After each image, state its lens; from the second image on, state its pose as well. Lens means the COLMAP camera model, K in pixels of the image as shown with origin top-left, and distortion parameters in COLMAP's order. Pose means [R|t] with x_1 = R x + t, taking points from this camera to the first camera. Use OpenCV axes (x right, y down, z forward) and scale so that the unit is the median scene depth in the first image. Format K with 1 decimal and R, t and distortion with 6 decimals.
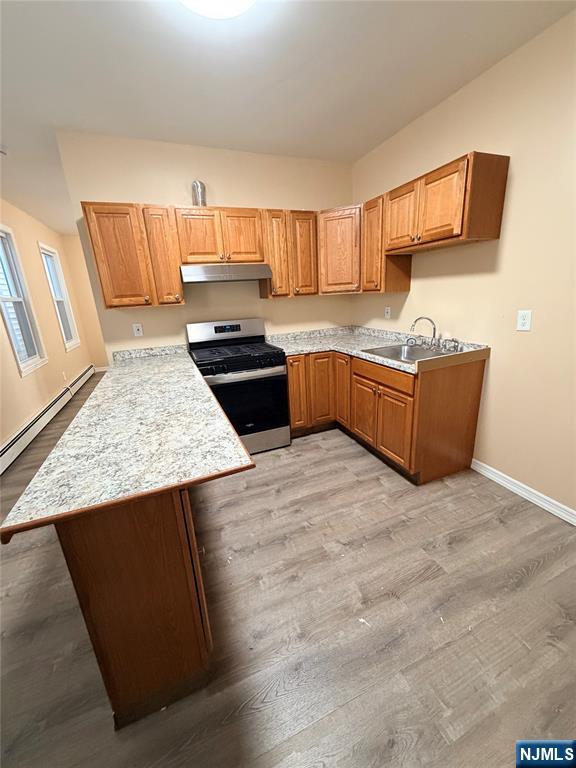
lens RADIAL K [[304.7, 0, 288.0], [0, 304.7, 384.0], [0, 0, 1]] dist [0.001009, 0.000170]
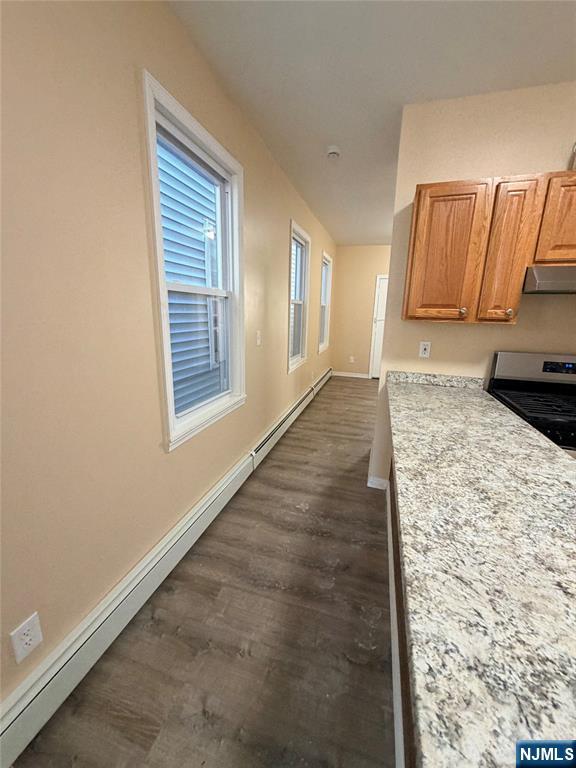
lens RADIAL K [[304.7, 0, 288.0], [0, 304.7, 384.0], [0, 0, 1]] dist [0.001009, 0.000170]
pose [[0.777046, 0.217608, -0.590632, -0.328374], [-0.239524, 0.969971, 0.042247, -0.046581], [0.582089, 0.108643, 0.805835, 0.203759]]
